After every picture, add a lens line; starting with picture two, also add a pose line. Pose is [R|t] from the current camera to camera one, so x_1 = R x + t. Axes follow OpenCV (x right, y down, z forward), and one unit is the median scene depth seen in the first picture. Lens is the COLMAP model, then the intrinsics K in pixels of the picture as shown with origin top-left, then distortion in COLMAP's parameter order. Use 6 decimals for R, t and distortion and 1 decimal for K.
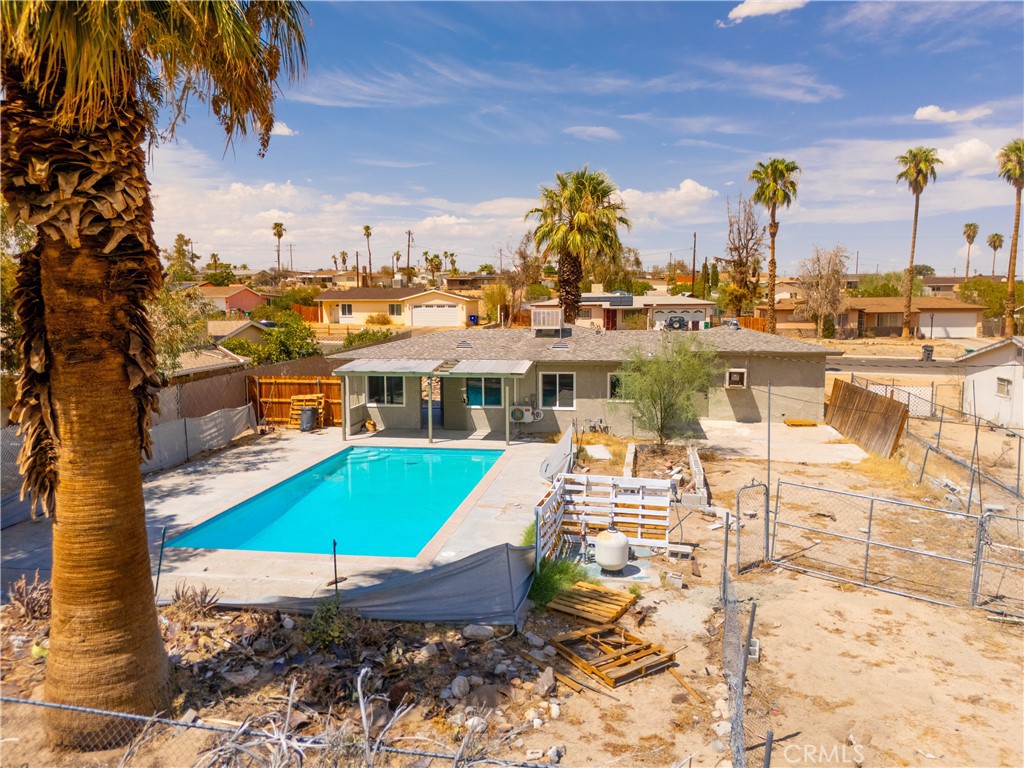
lens RADIAL K [[761.2, 0, 512.0], [0, 761.2, 384.0], [0, 0, 1]] dist [0.060513, -0.054328]
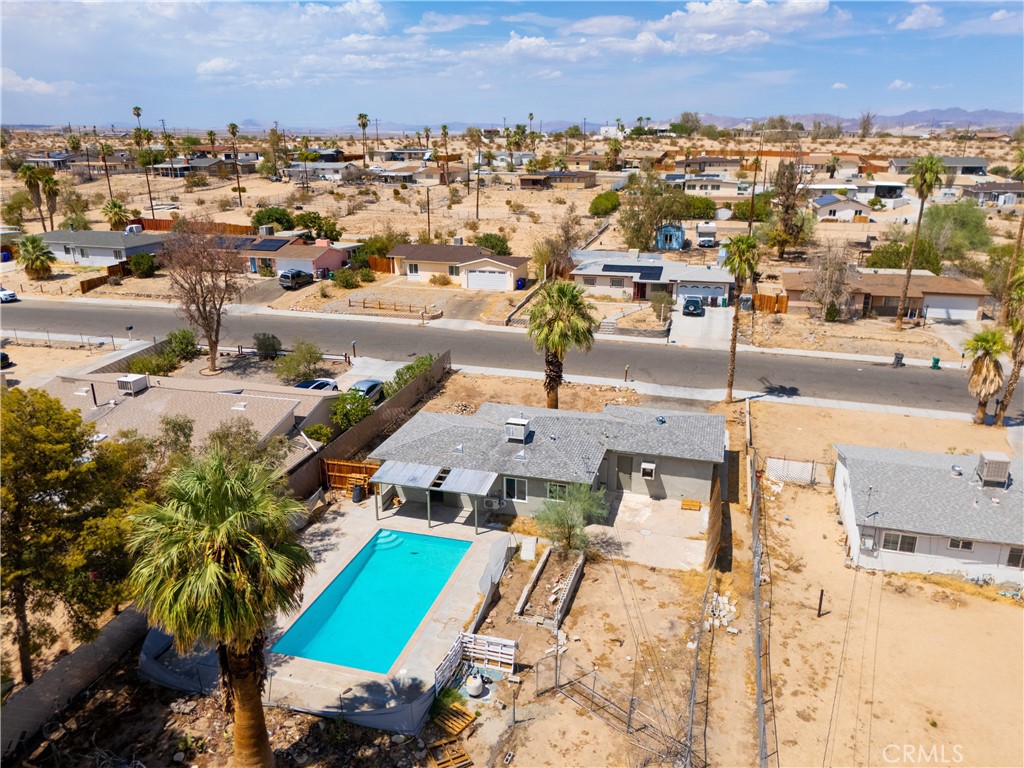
lens RADIAL K [[761.2, 0, 512.0], [0, 761.2, 384.0], [0, 0, 1]] dist [0.060513, -0.054328]
pose [[0.992557, 0.041743, -0.114401, 0.219016], [-0.017293, 0.978209, 0.206900, -0.514085], [0.120545, -0.203381, 0.971651, -0.435003]]
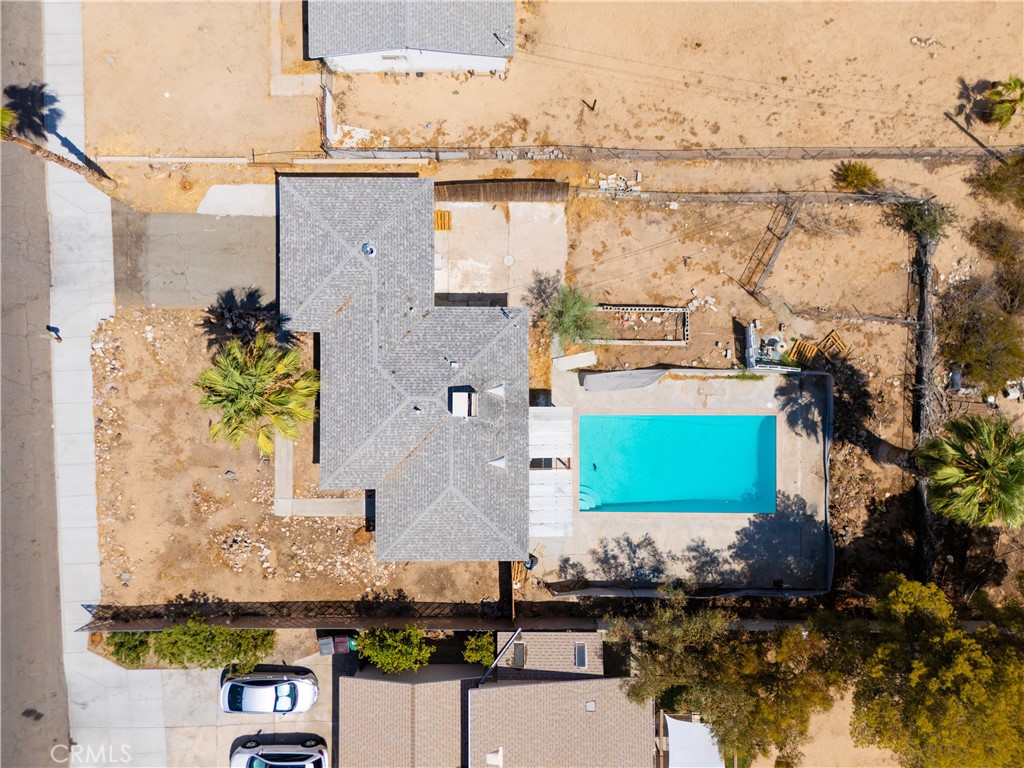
lens RADIAL K [[761.2, 0, 512.0], [0, 761.2, 384.0], [0, 0, 1]] dist [0.060513, -0.054328]
pose [[-0.151803, -0.988347, 0.011235, 0.057192], [0.131201, -0.008883, 0.991316, -1.431778], [-0.979664, 0.151959, 0.131021, 0.825000]]
